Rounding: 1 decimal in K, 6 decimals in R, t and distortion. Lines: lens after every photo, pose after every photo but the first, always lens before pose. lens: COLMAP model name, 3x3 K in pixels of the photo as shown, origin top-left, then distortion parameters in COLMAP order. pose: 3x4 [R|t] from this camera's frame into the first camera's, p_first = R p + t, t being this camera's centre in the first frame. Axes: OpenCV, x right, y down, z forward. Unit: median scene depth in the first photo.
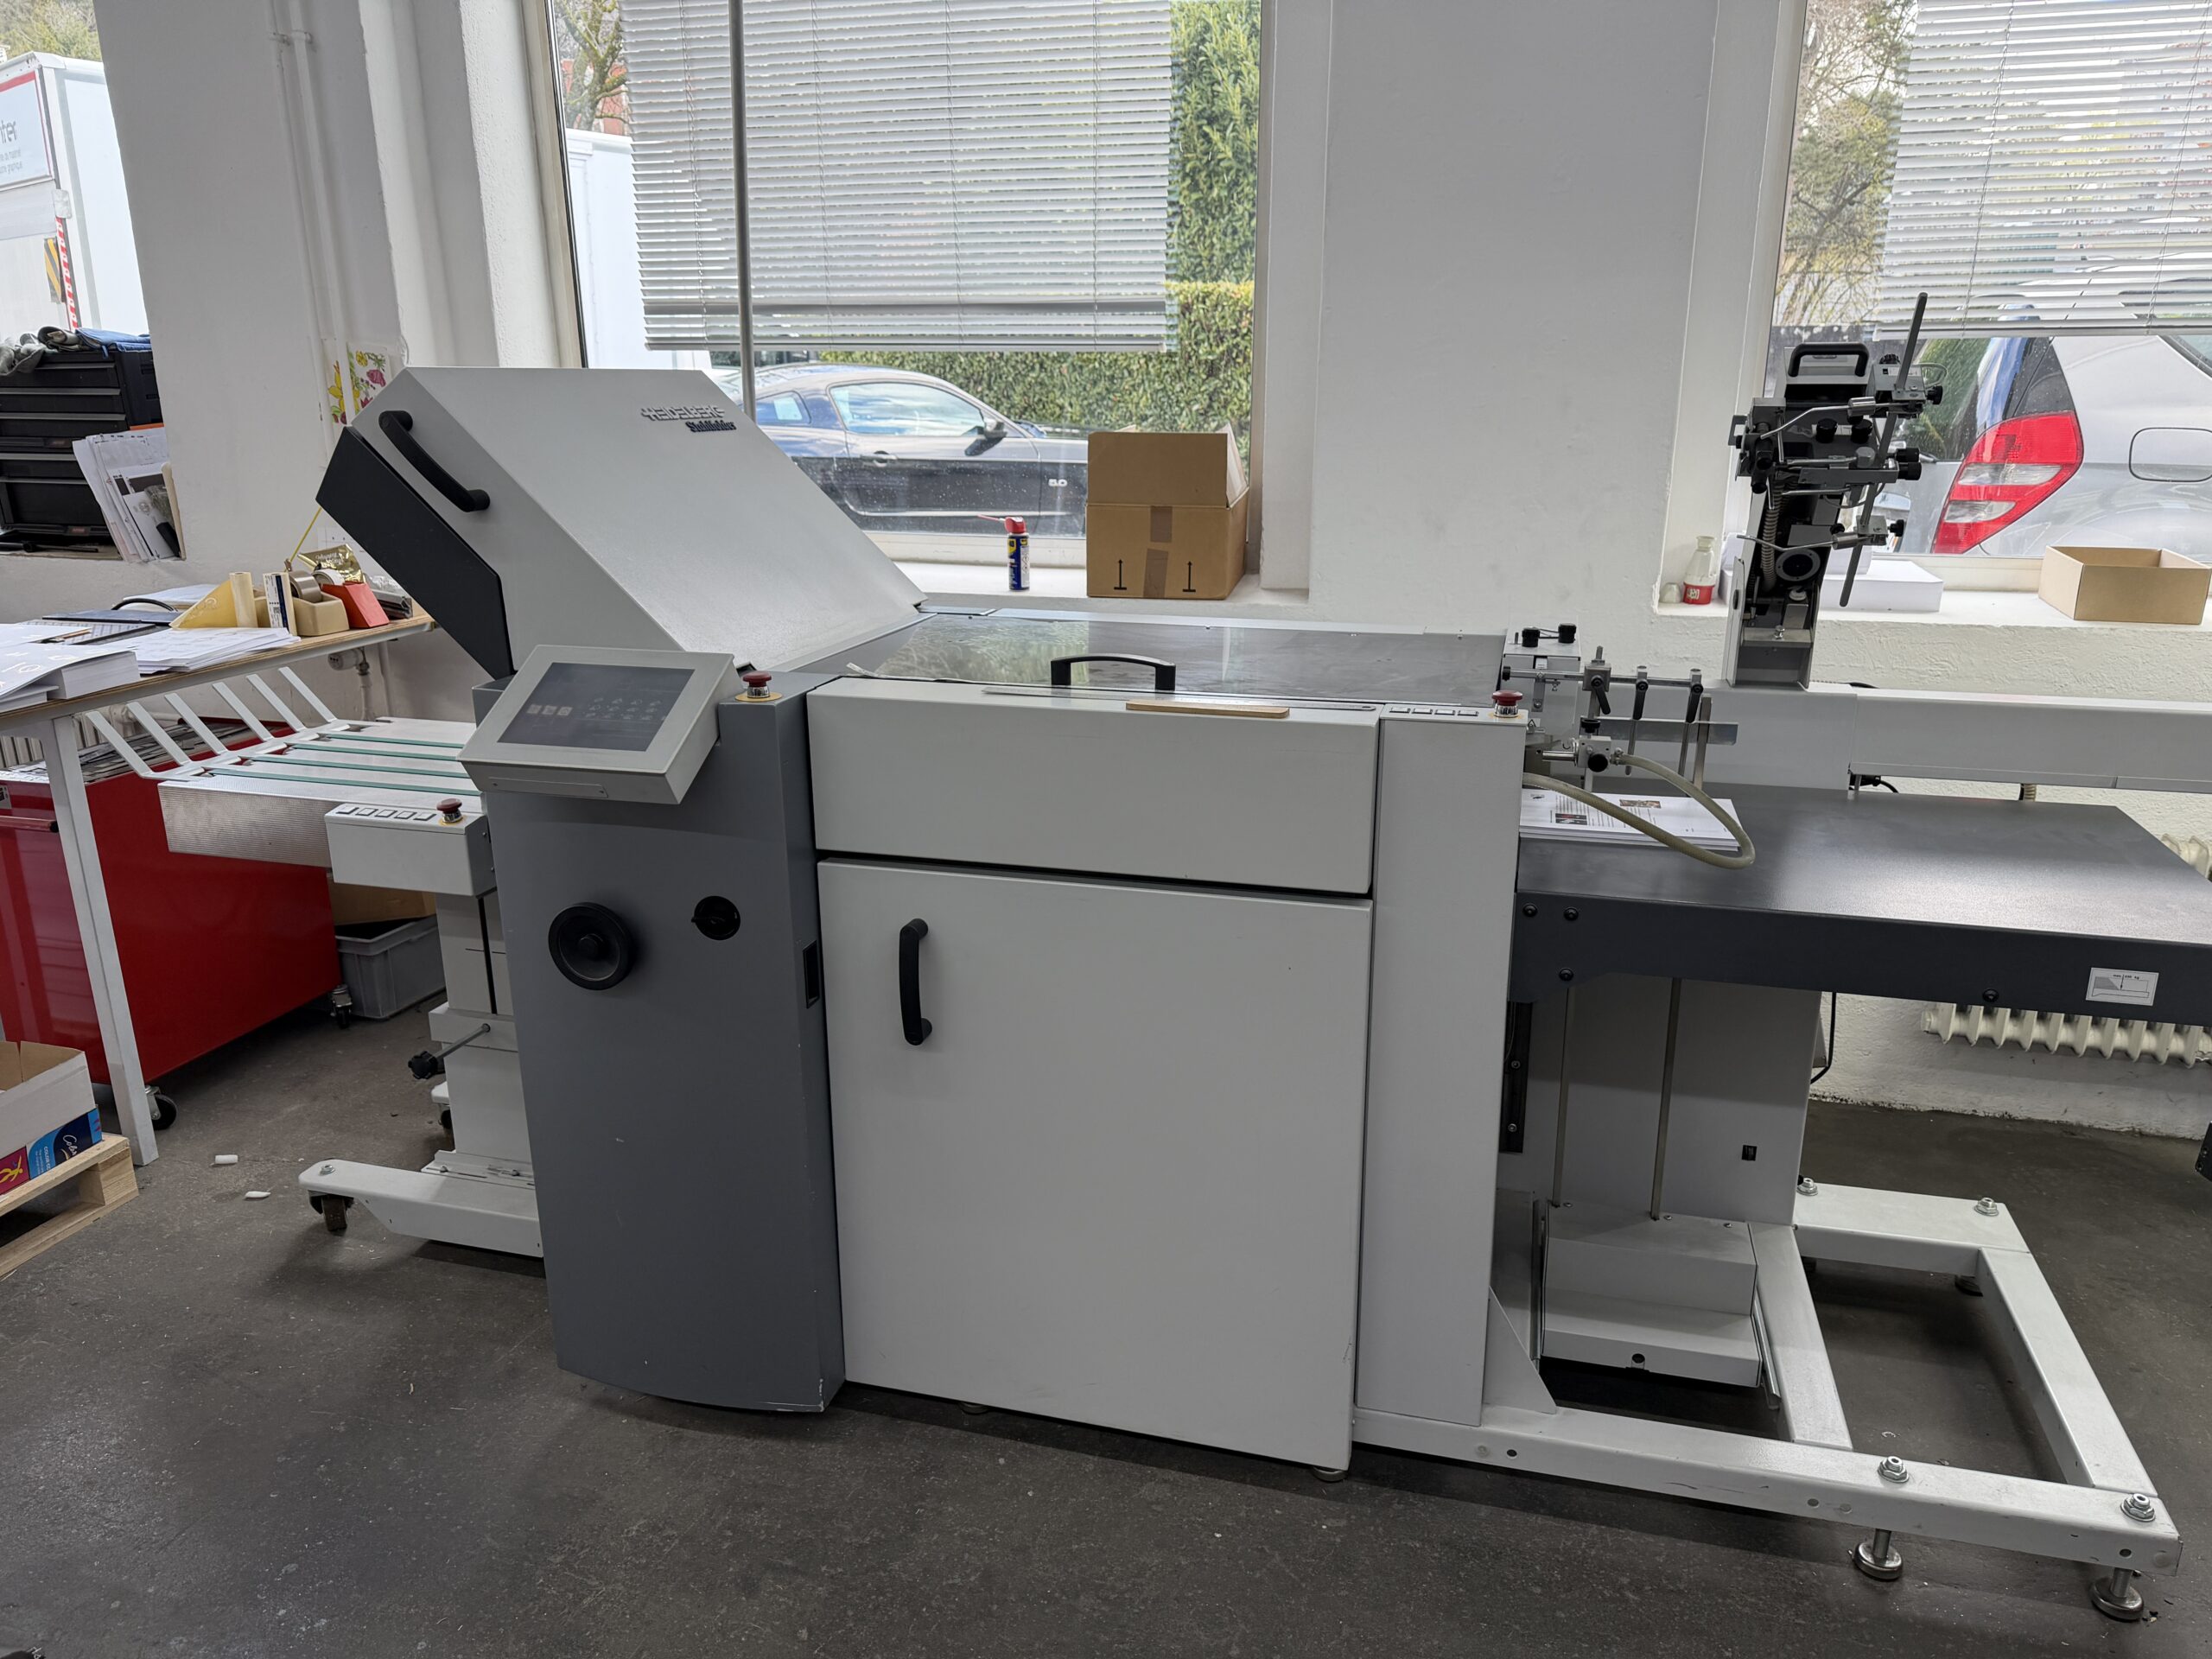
lens RADIAL K [[1554.3, 0, 1117.5], [0, 1554.3, 829.5], [0, 0, 1]] dist [0.039568, -0.048323]
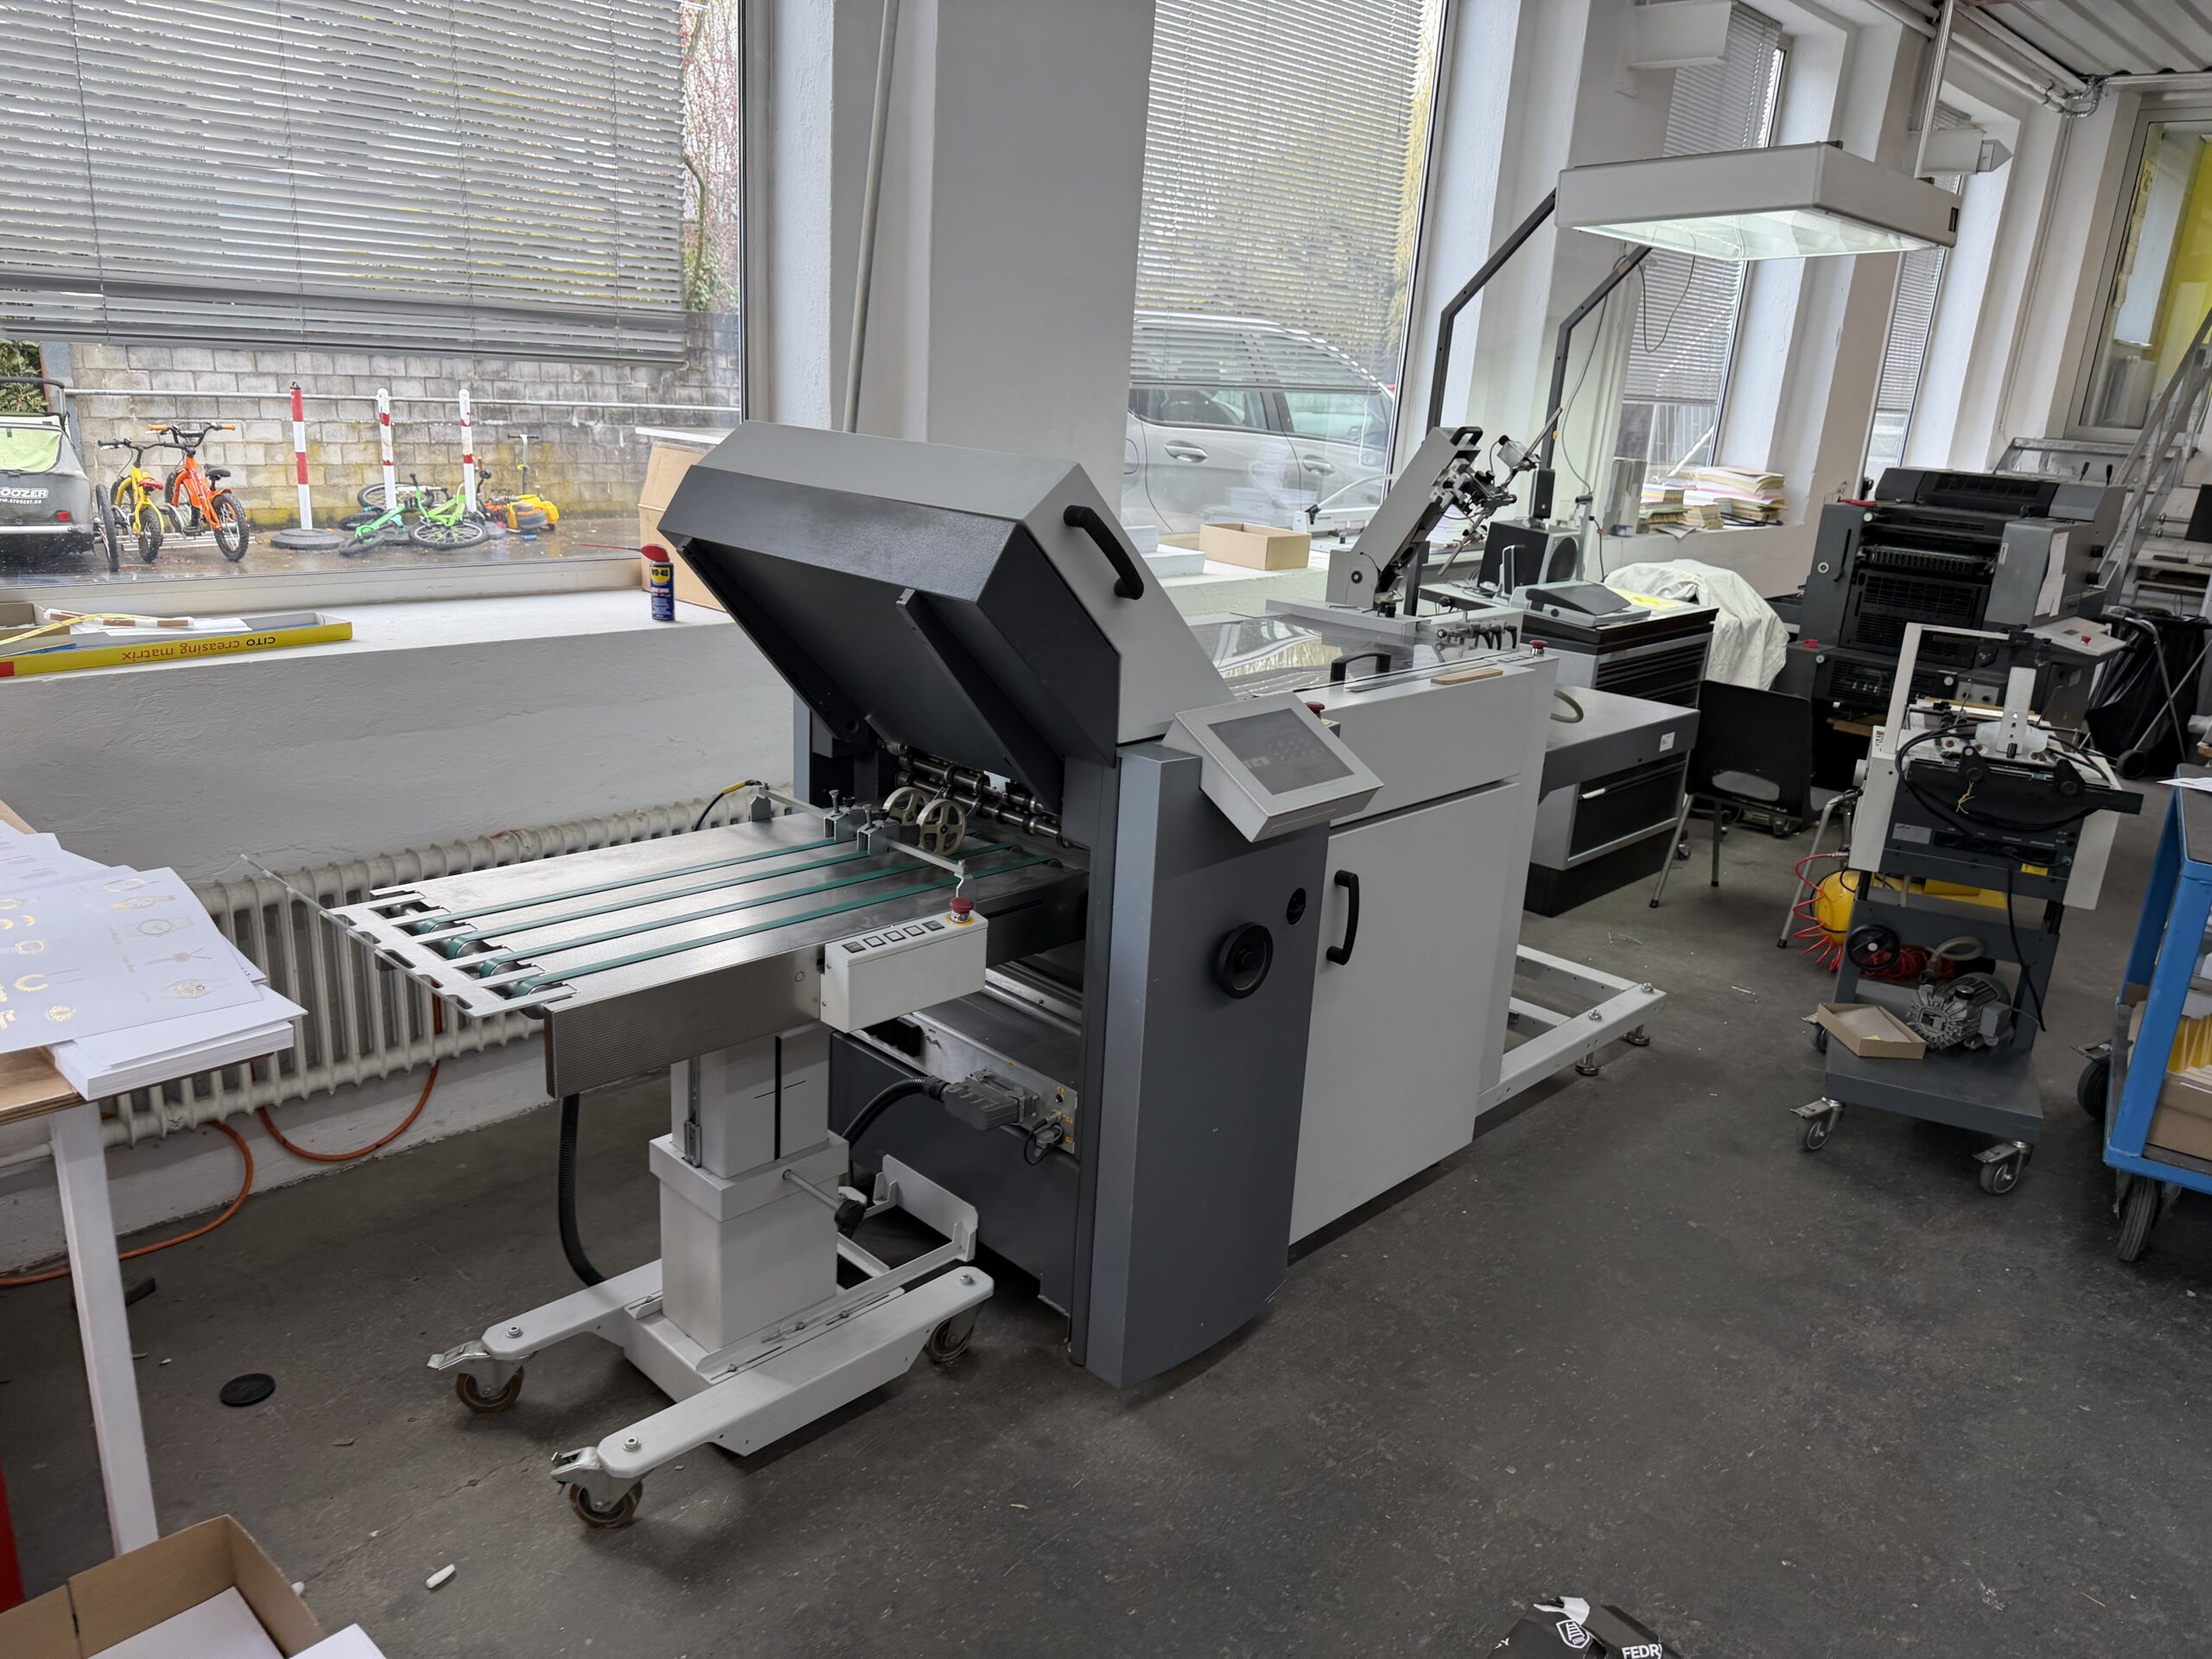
lens RADIAL K [[1554.3, 0, 1117.5], [0, 1554.3, 829.5], [0, 0, 1]] dist [0.039568, -0.048323]
pose [[0.480444, -0.223861, 0.847974, -1.173531], [0.188575, 0.970628, 0.149399, -0.183498], [-0.856512, 0.088129, 0.508547, 0.432320]]
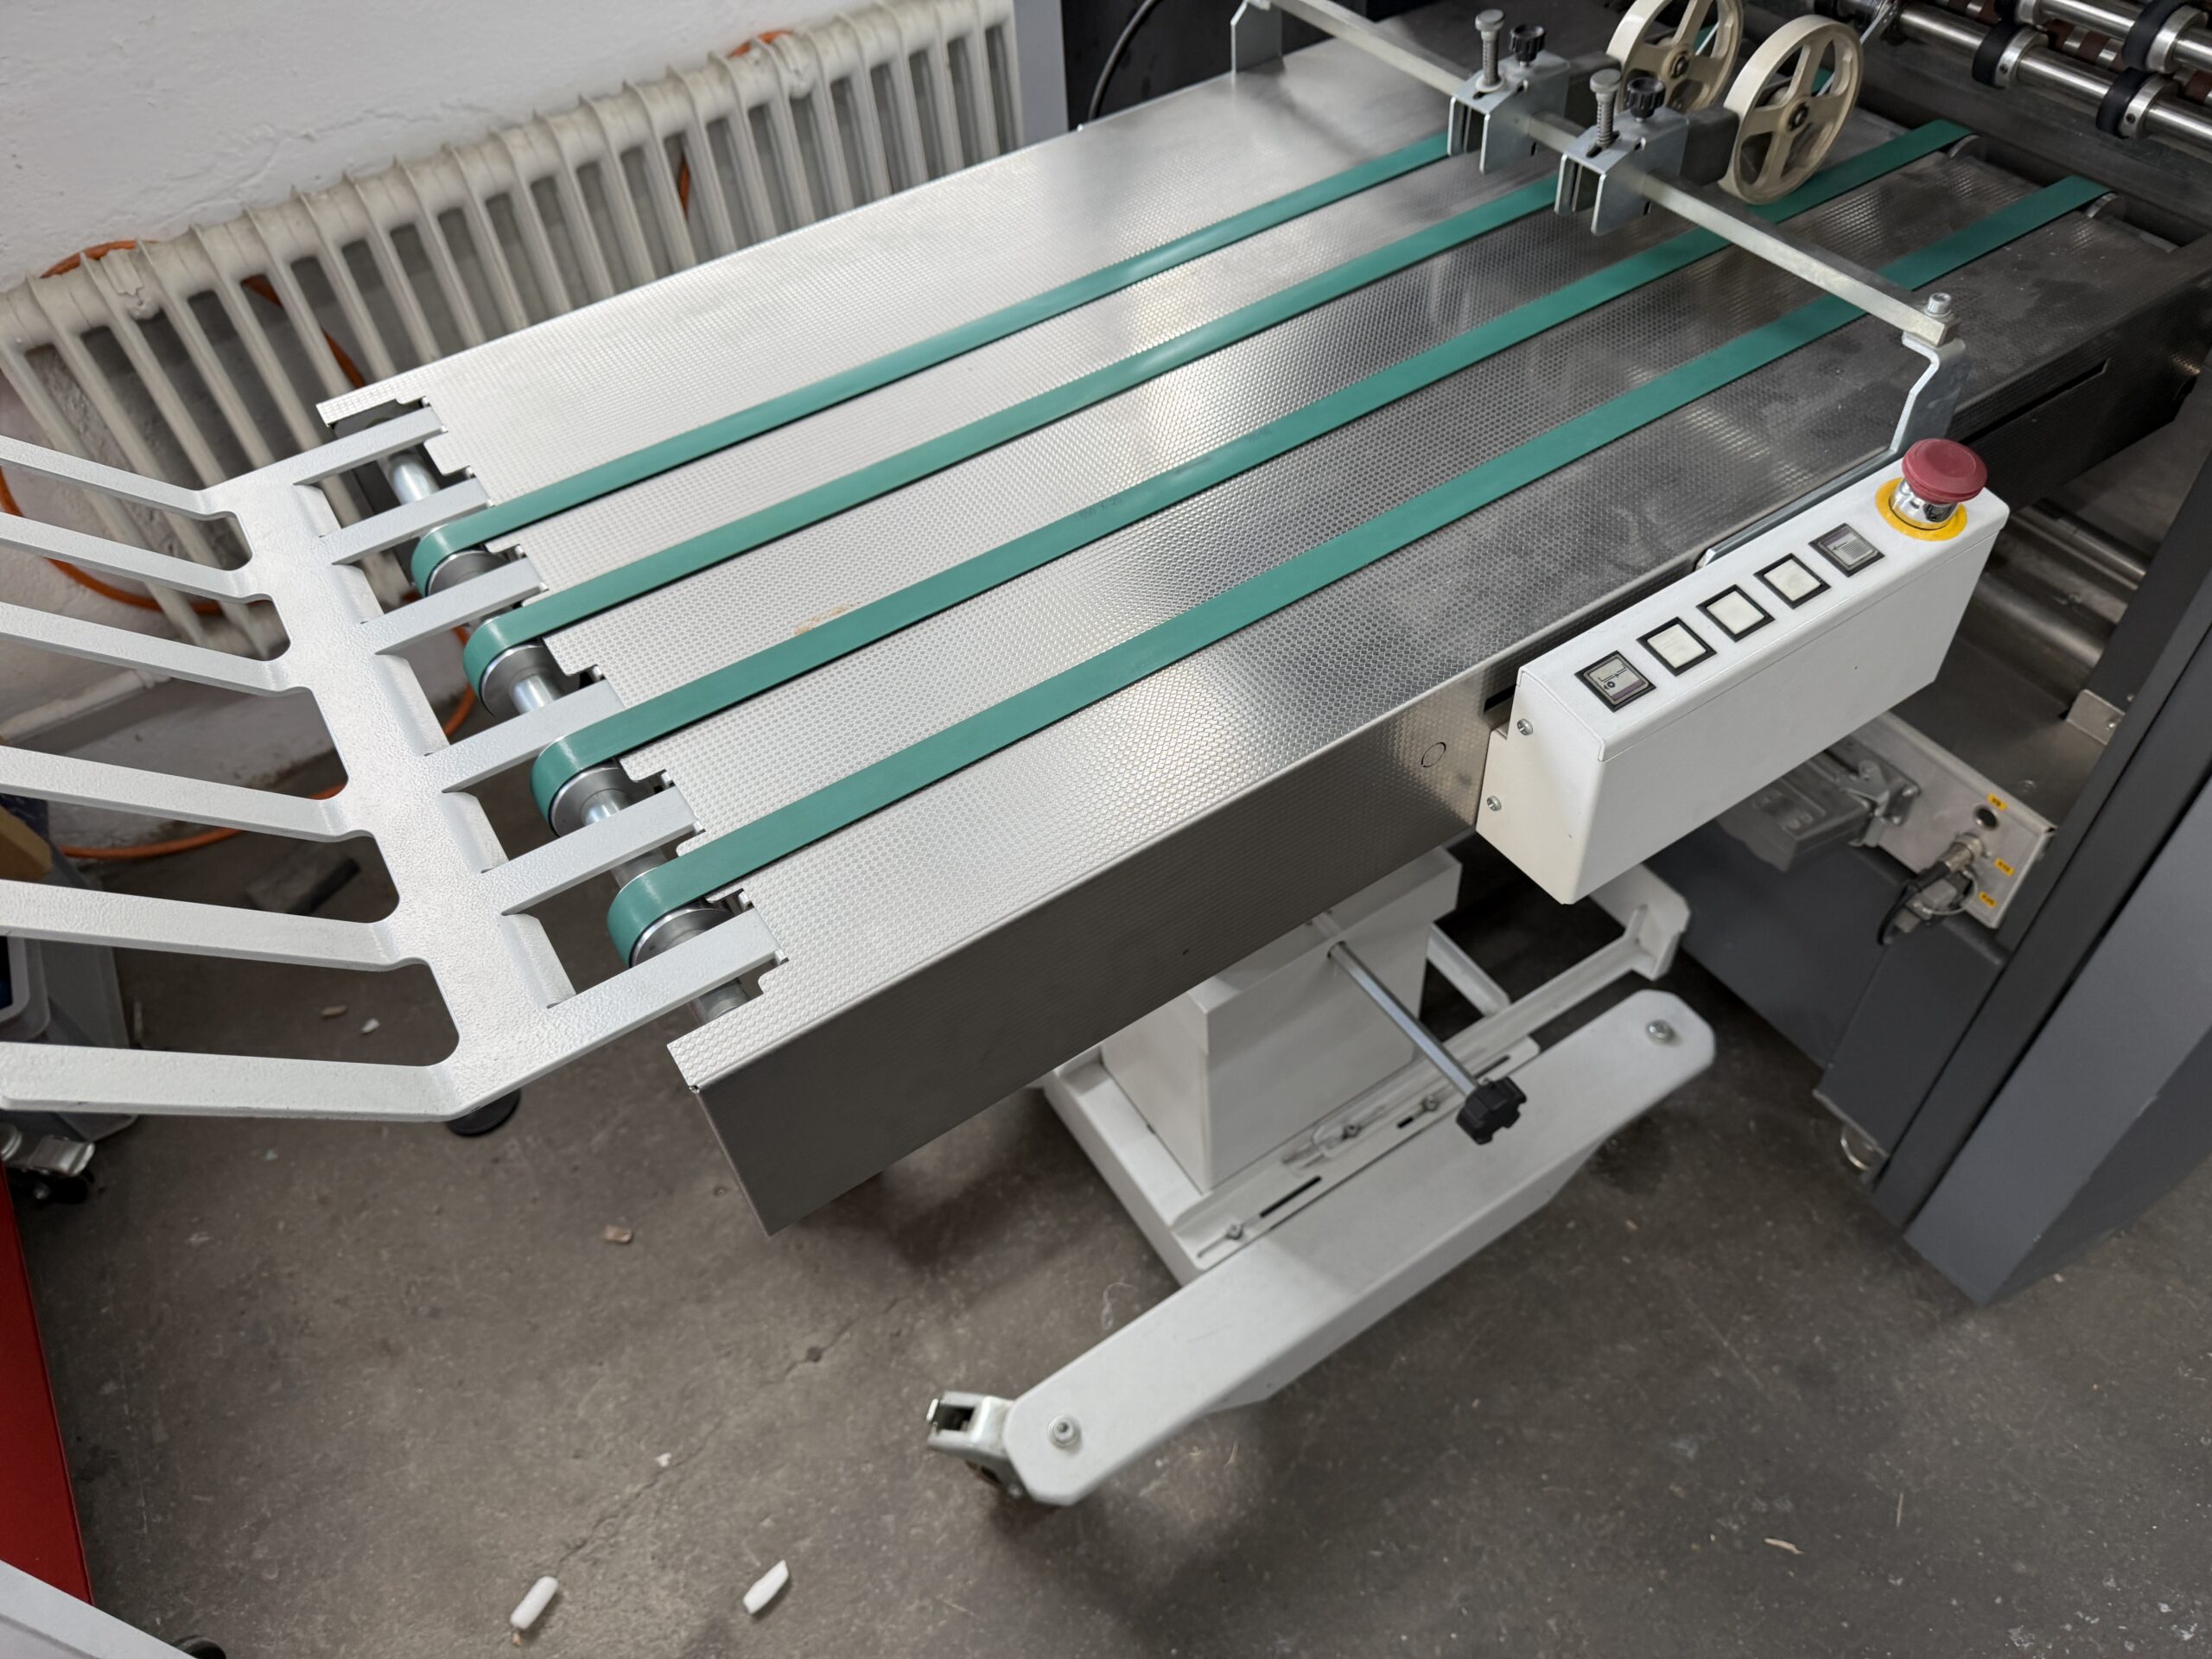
lens RADIAL K [[1582.4, 0, 1109.6], [0, 1582.4, 812.0], [0, 0, 1]] dist [0.026772, -0.050630]
pose [[0.668017, -0.586998, 0.457369, -0.707841], [0.275125, 0.765895, 0.581129, -0.184338], [-0.691419, -0.262370, 0.673129, 0.889541]]
